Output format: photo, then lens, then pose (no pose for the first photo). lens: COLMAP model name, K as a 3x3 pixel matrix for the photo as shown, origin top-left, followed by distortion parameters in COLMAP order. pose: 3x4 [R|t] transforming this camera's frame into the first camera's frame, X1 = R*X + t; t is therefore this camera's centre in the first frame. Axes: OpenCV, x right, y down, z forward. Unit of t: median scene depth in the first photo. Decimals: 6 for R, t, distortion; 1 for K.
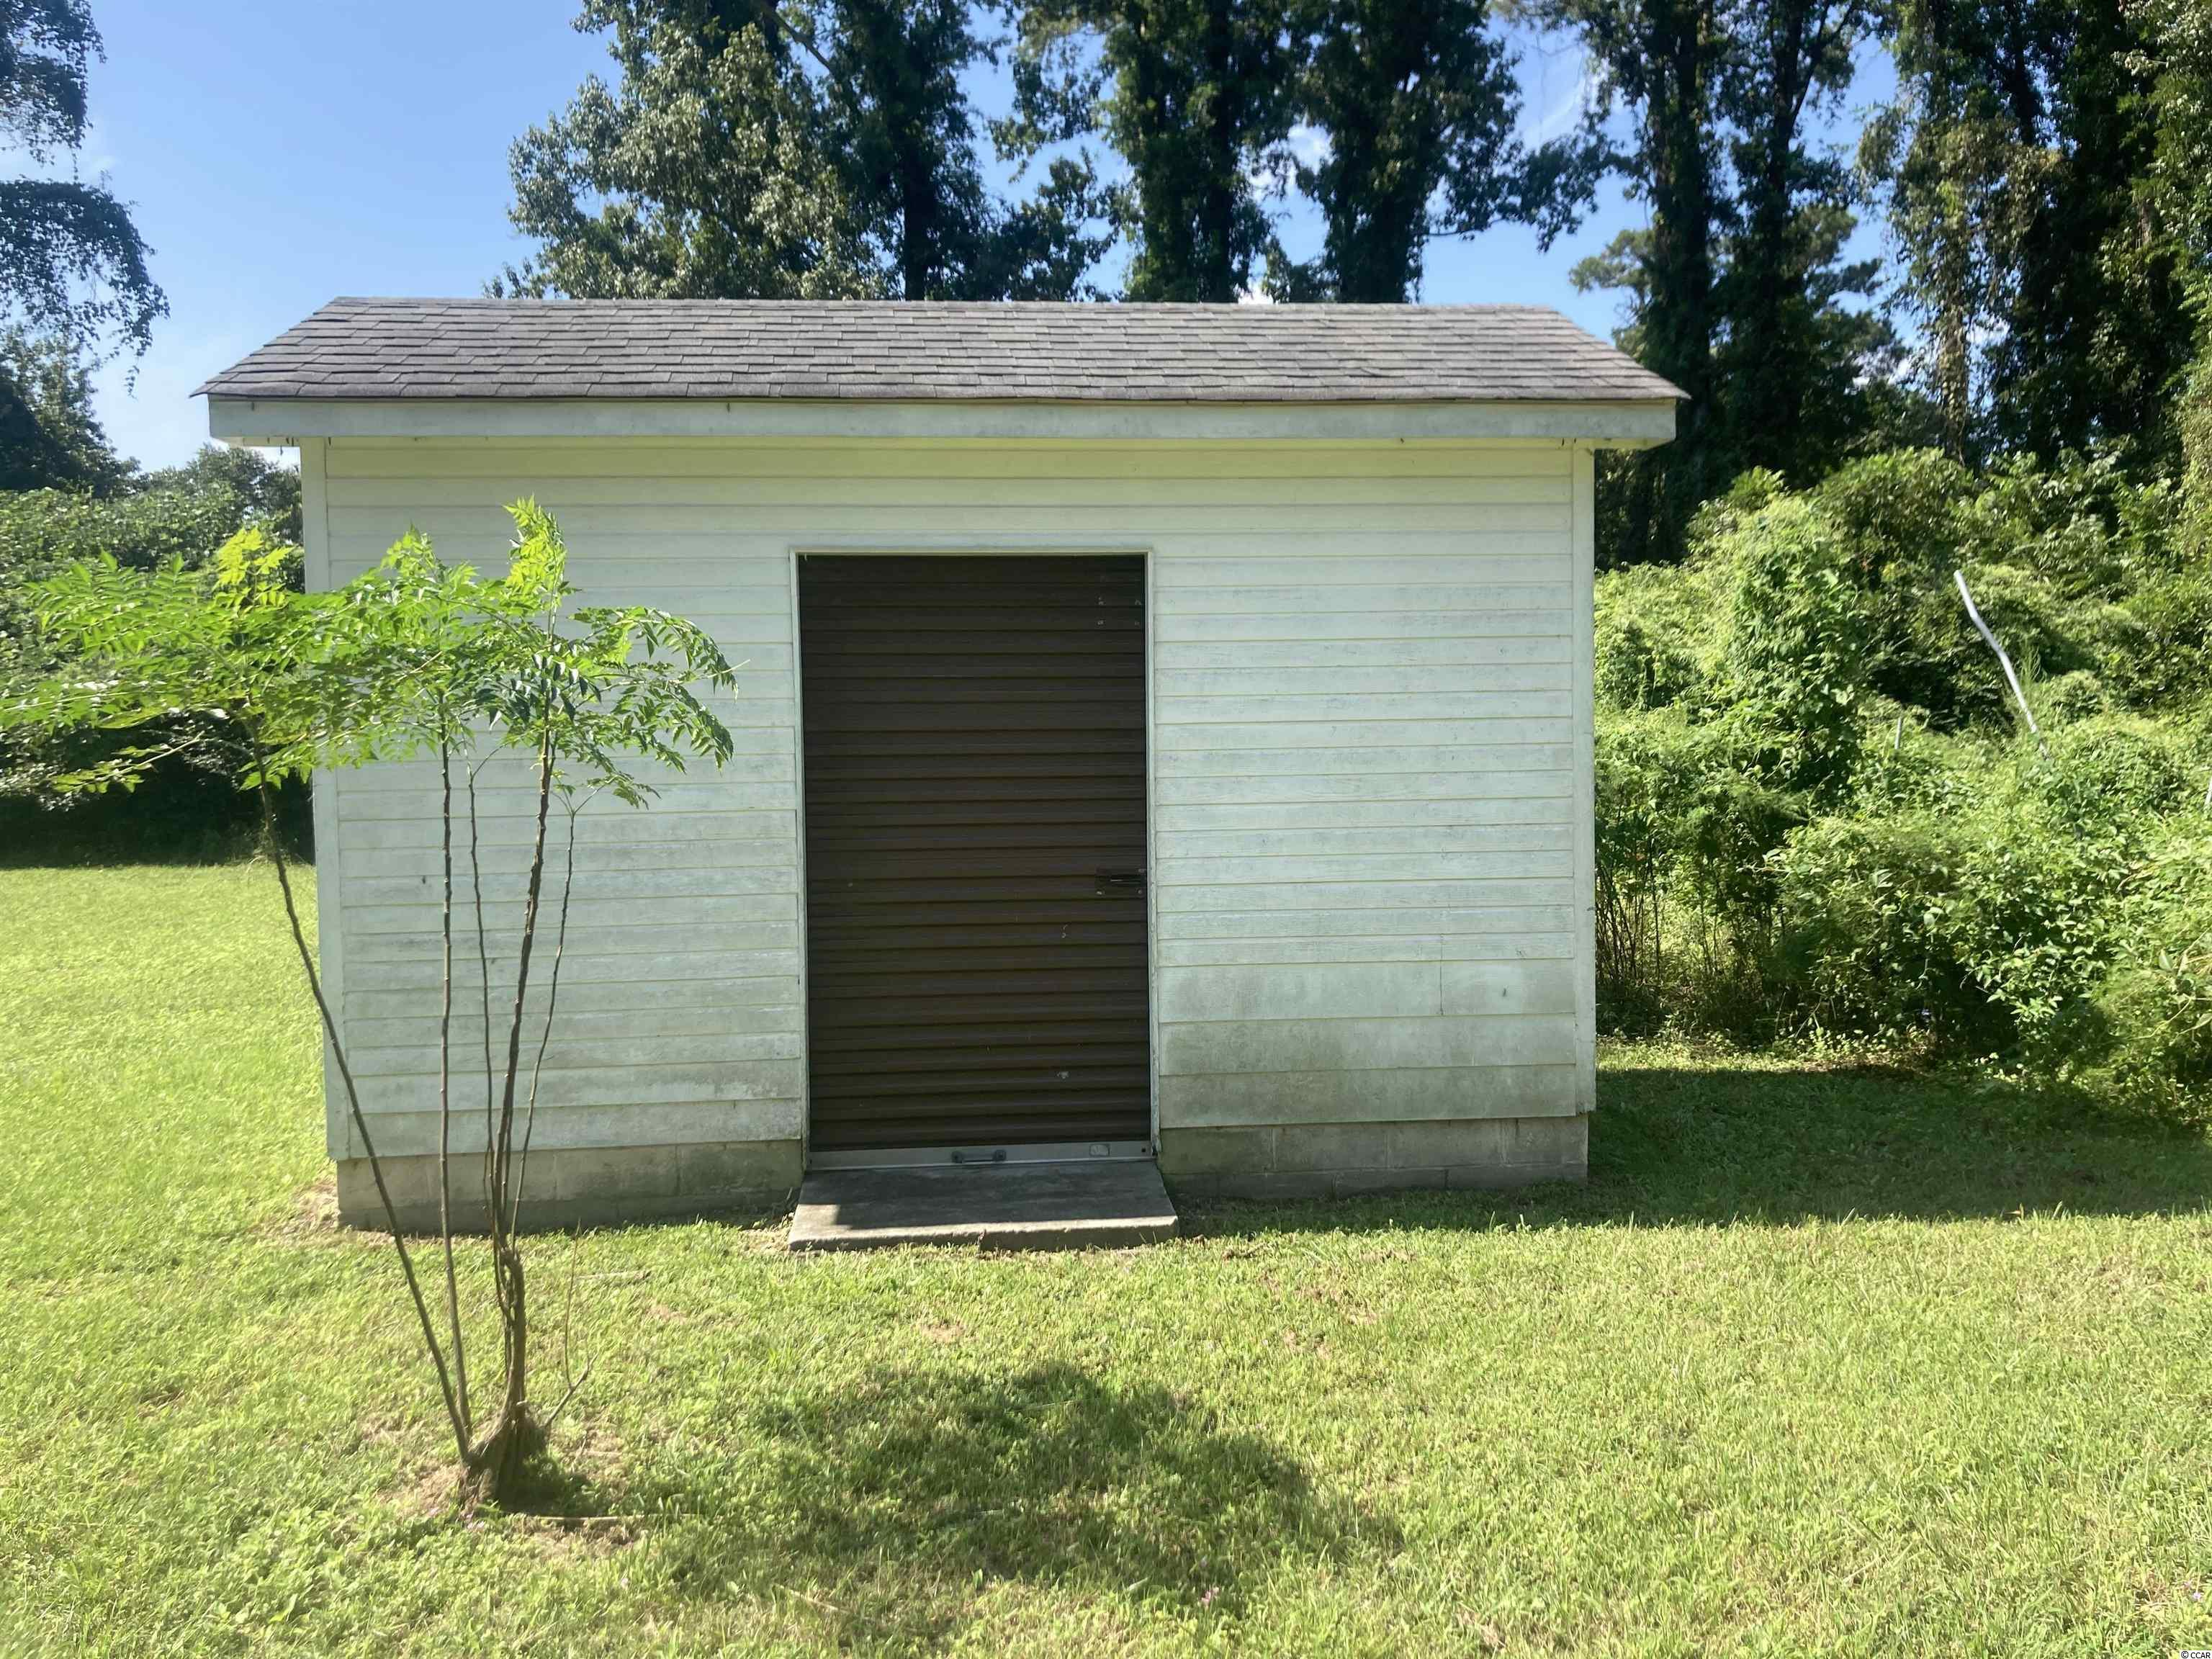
lens RADIAL K [[1770.2, 0, 1106.0], [0, 1770.2, 829.5], [0, 0, 1]] dist [-0.000365, -0.019825]
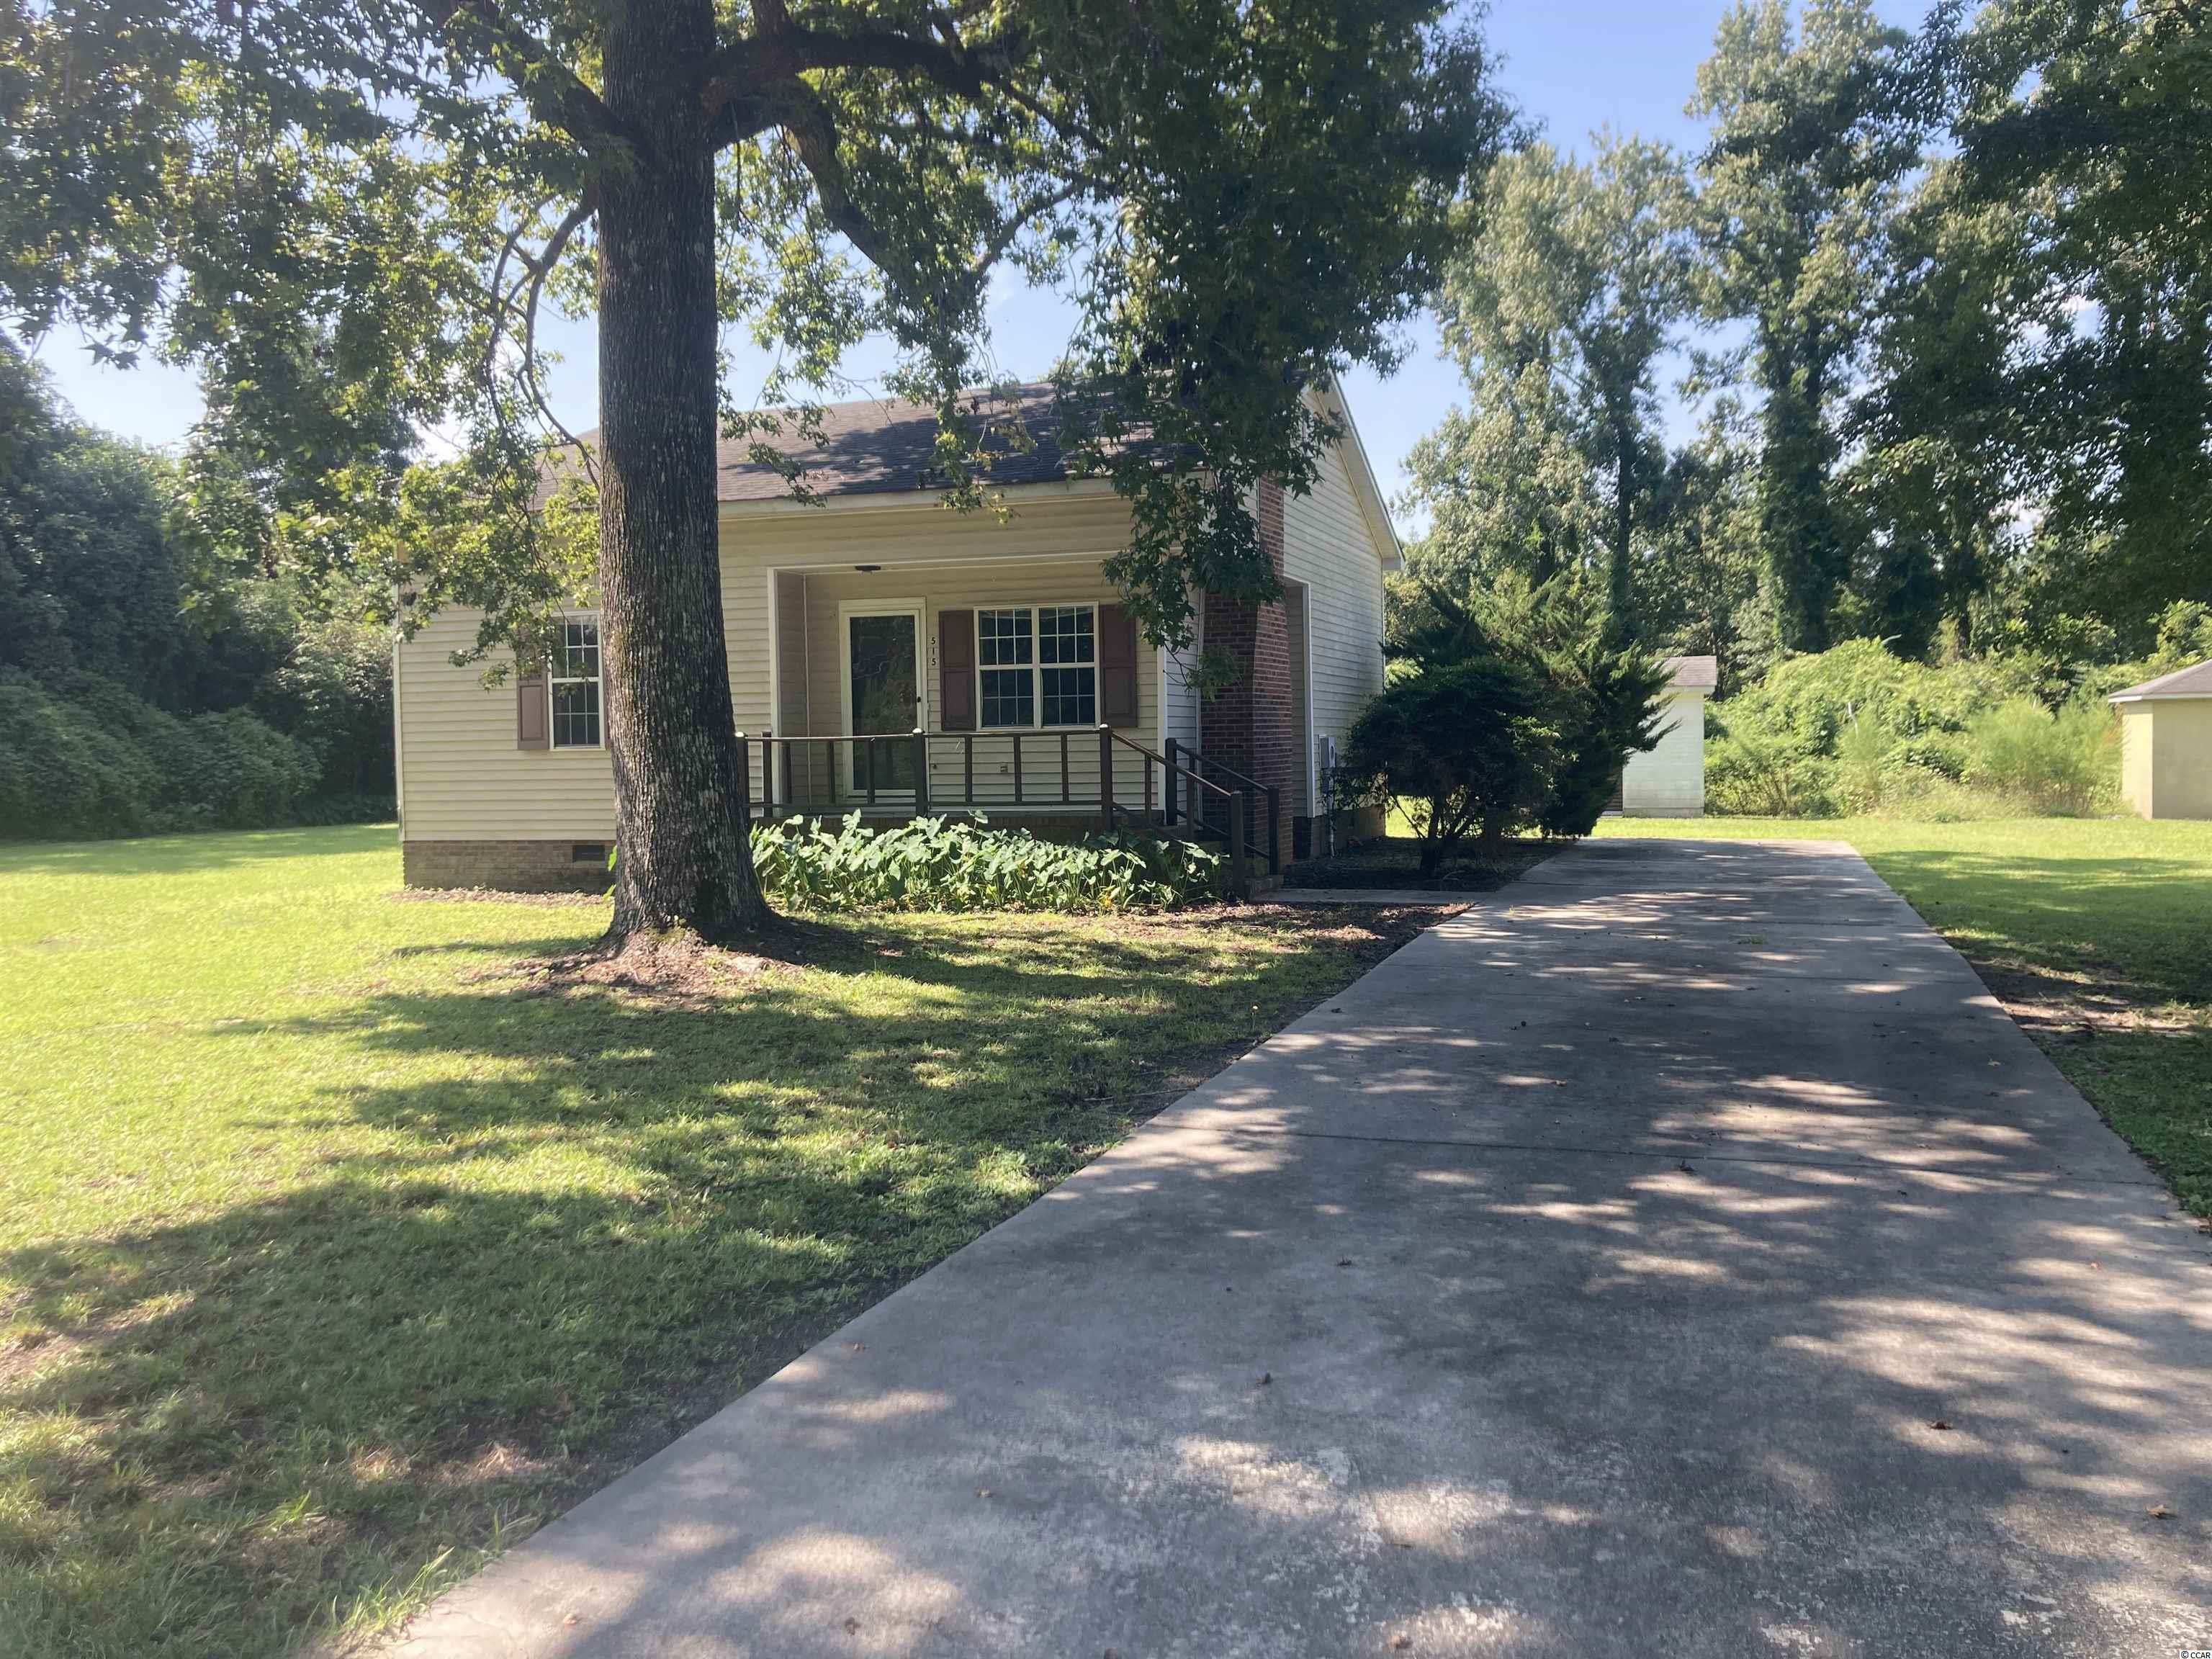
lens RADIAL K [[1770.2, 0, 1106.0], [0, 1770.2, 829.5], [0, 0, 1]] dist [-0.000365, -0.019825]
pose [[0.916880, 0.017627, -0.398775, 0.146995], [-0.021230, 0.999764, -0.004621, 0.056808], [0.398599, 0.012703, 0.917037, -0.956647]]
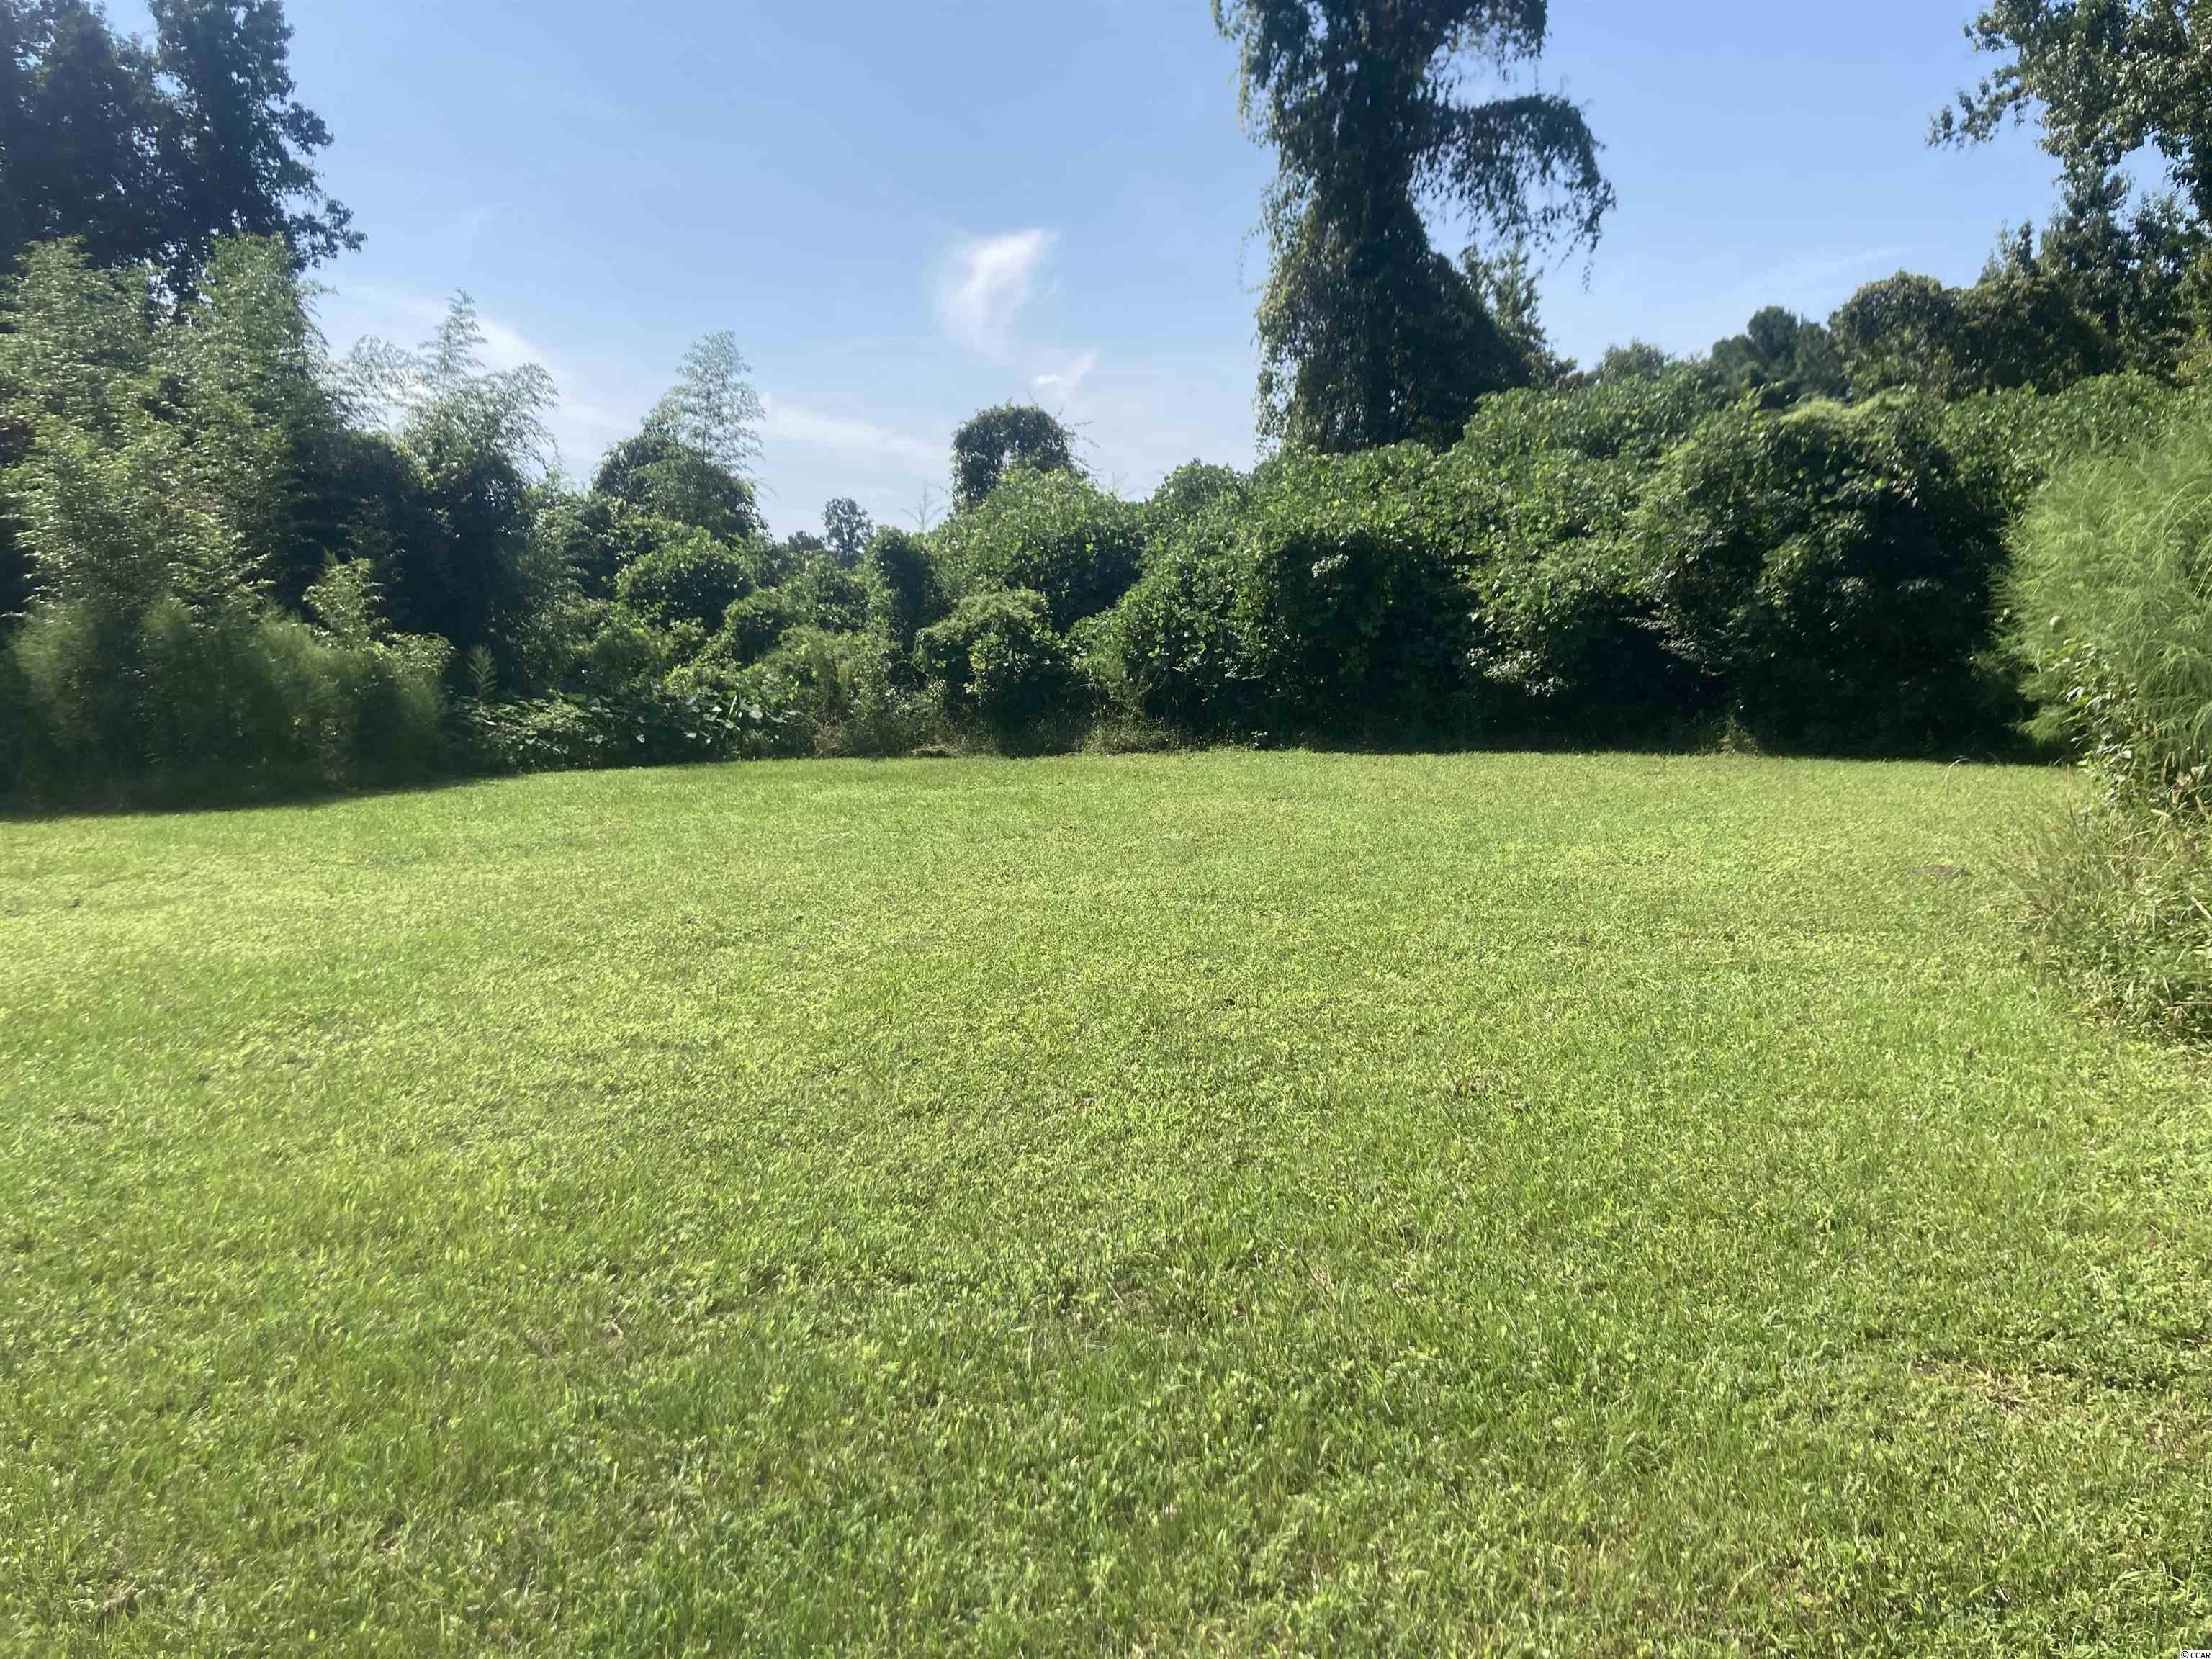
lens RADIAL K [[1770.2, 0, 1106.0], [0, 1770.2, 829.5], [0, 0, 1]] dist [-0.000365, -0.019825]
pose [[0.739040, 0.056240, -0.671310, -0.043121], [-0.012105, 0.997457, 0.070237, -0.001489], [0.673553, -0.043782, 0.737841, 0.032418]]
